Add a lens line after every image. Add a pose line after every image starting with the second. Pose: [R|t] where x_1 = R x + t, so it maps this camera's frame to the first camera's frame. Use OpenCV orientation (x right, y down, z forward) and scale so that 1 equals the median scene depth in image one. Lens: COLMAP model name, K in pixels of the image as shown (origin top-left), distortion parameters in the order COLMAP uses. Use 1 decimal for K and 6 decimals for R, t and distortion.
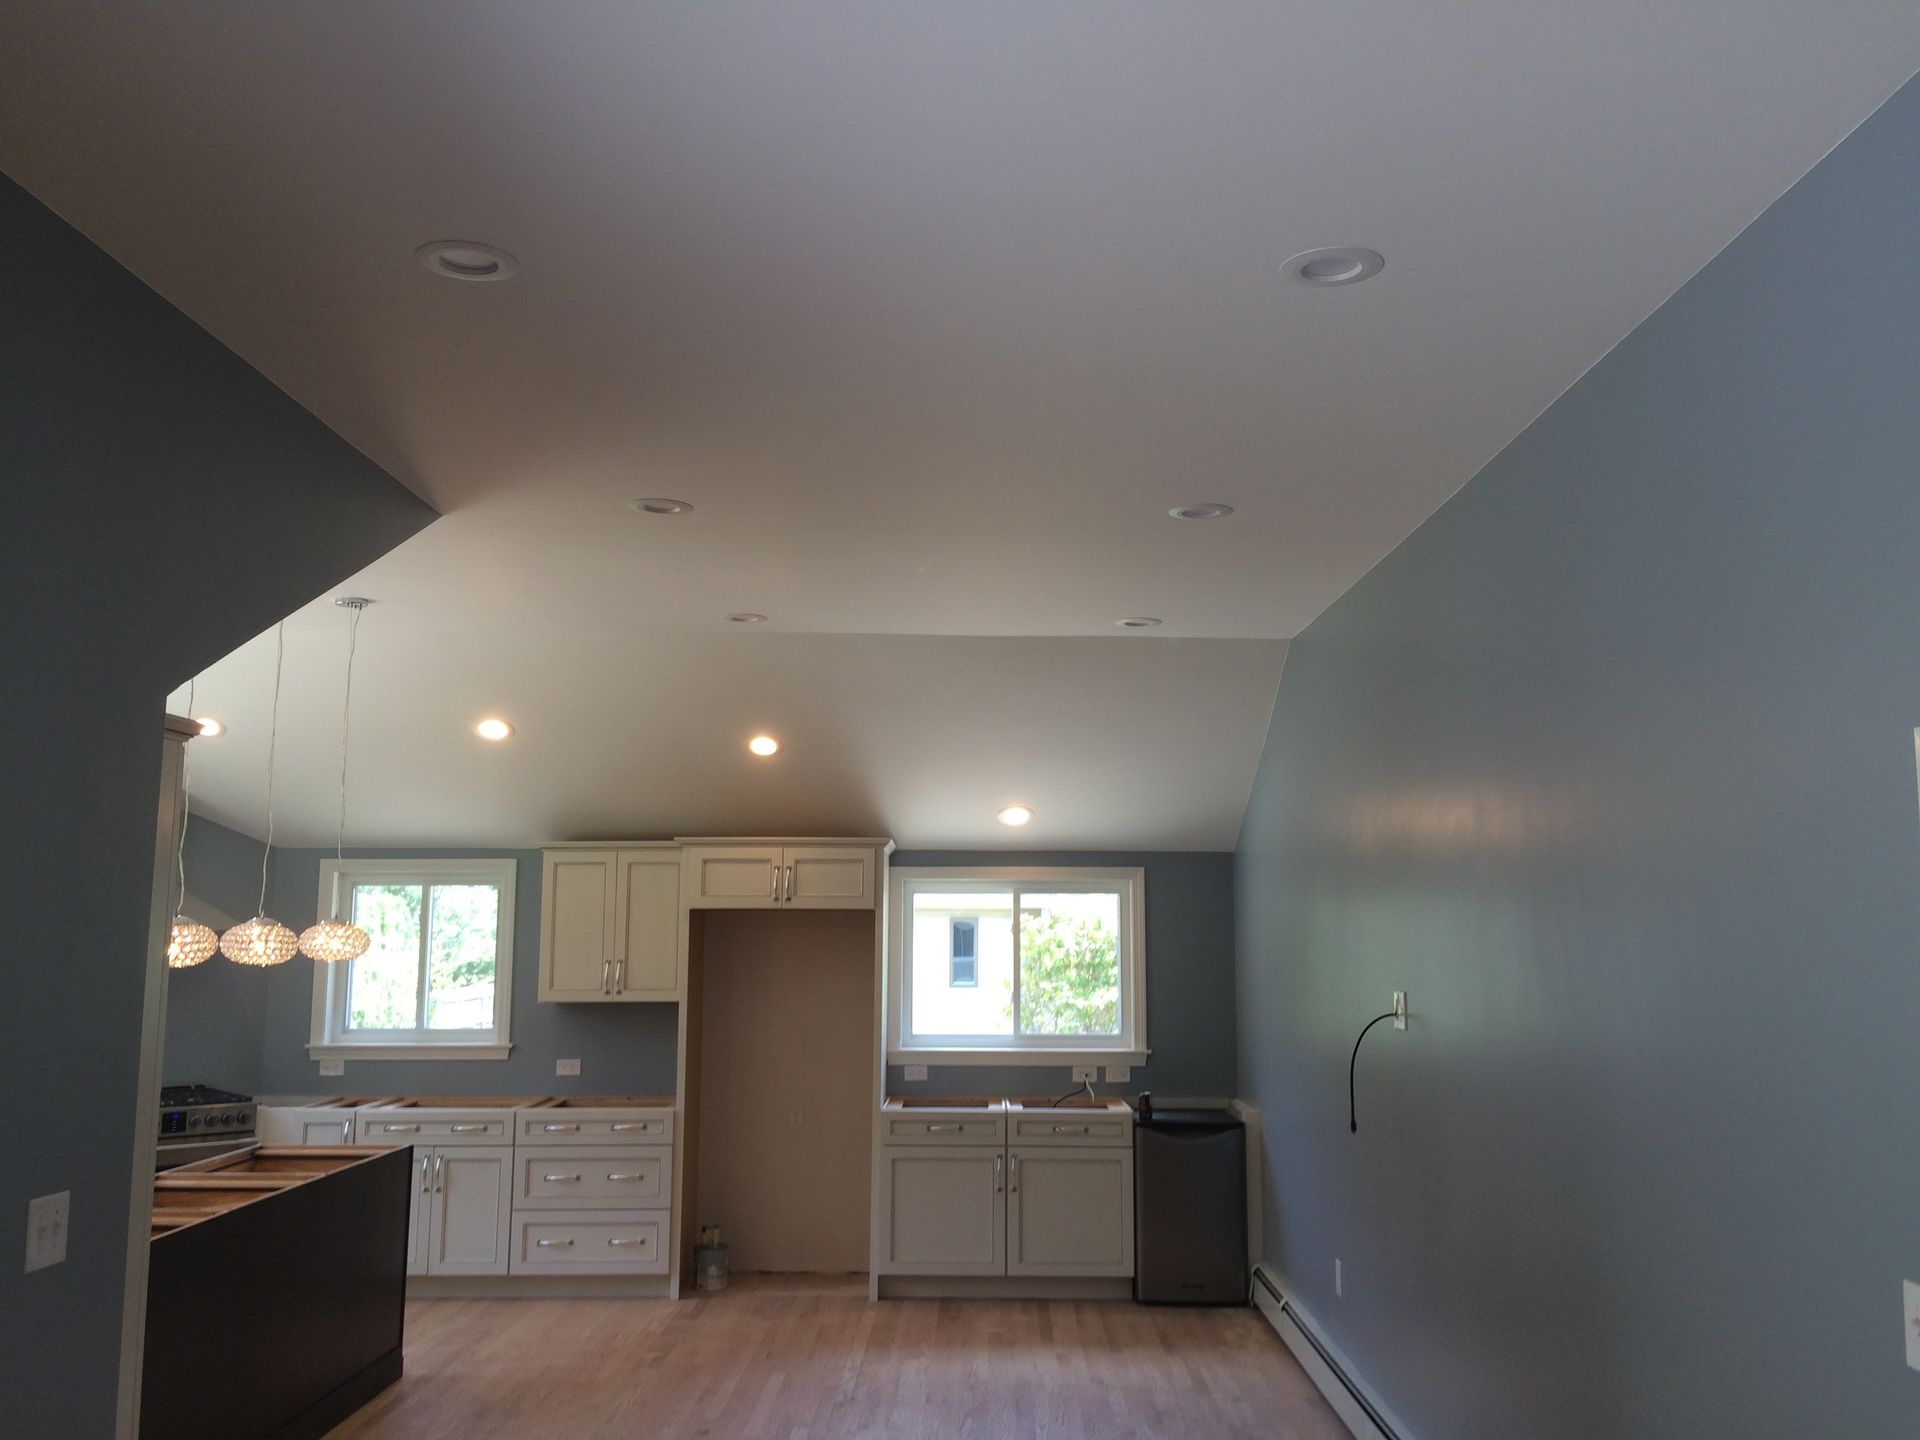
lens RADIAL K [[1629.6, 0, 953.8], [0, 1629.6, 720.6], [0, 0, 1]] dist [0.043685, -0.031361]
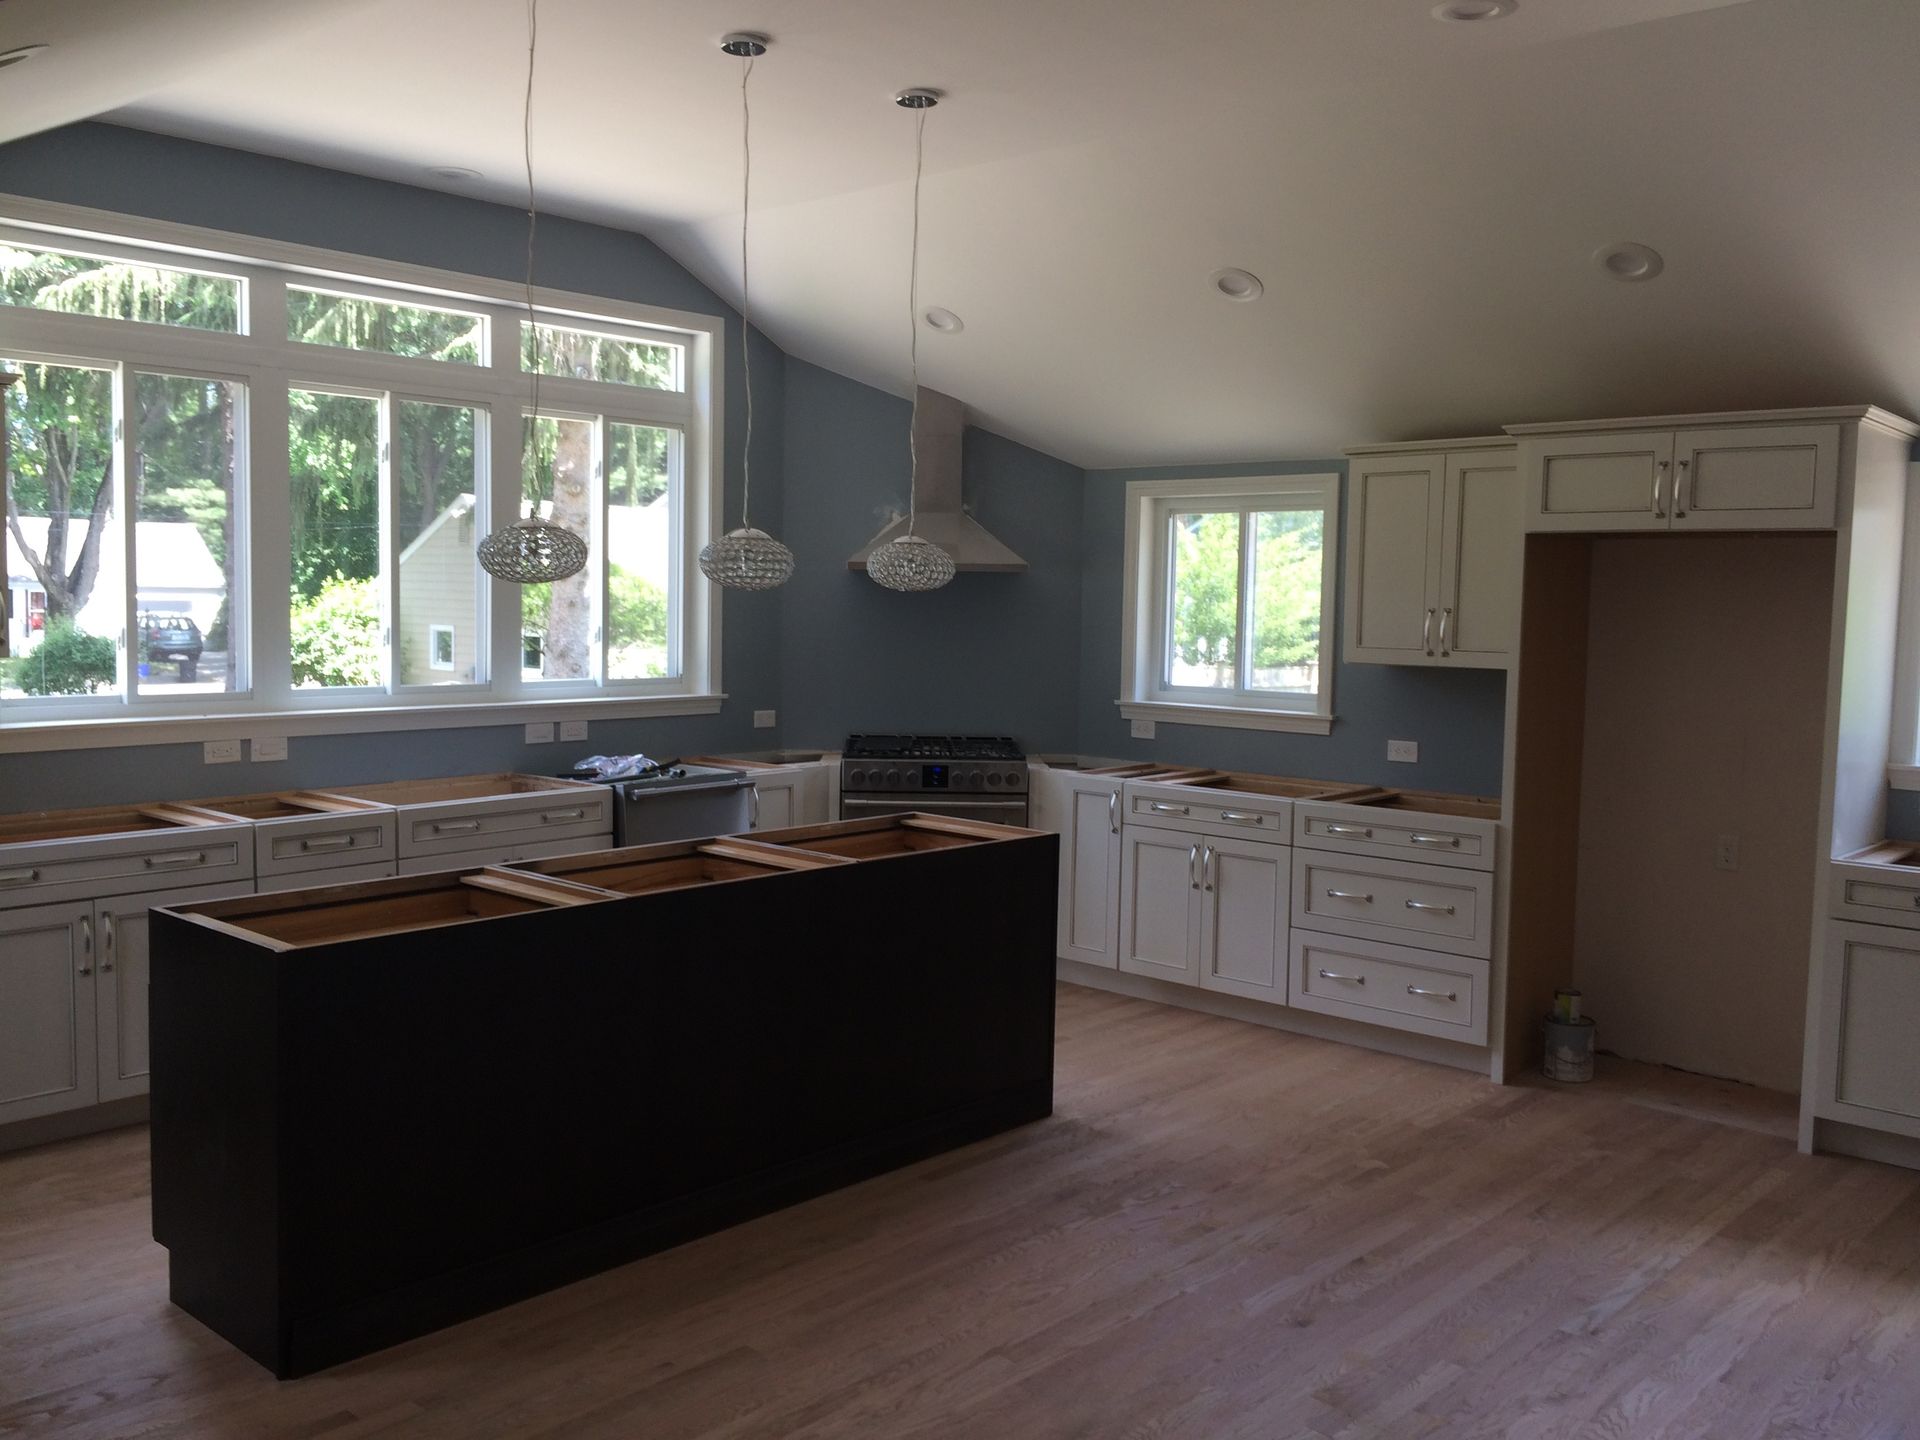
lens RADIAL K [[1629.6, 0, 967.3], [0, 1629.6, 726.4], [0, 0, 1]] dist [0.043685, -0.031361]
pose [[0.749858, 0.066887, -0.658209, 0.112305], [0.067464, 0.981960, 0.176644, 0.059802], [0.658151, -0.176863, 0.731818, 0.350059]]
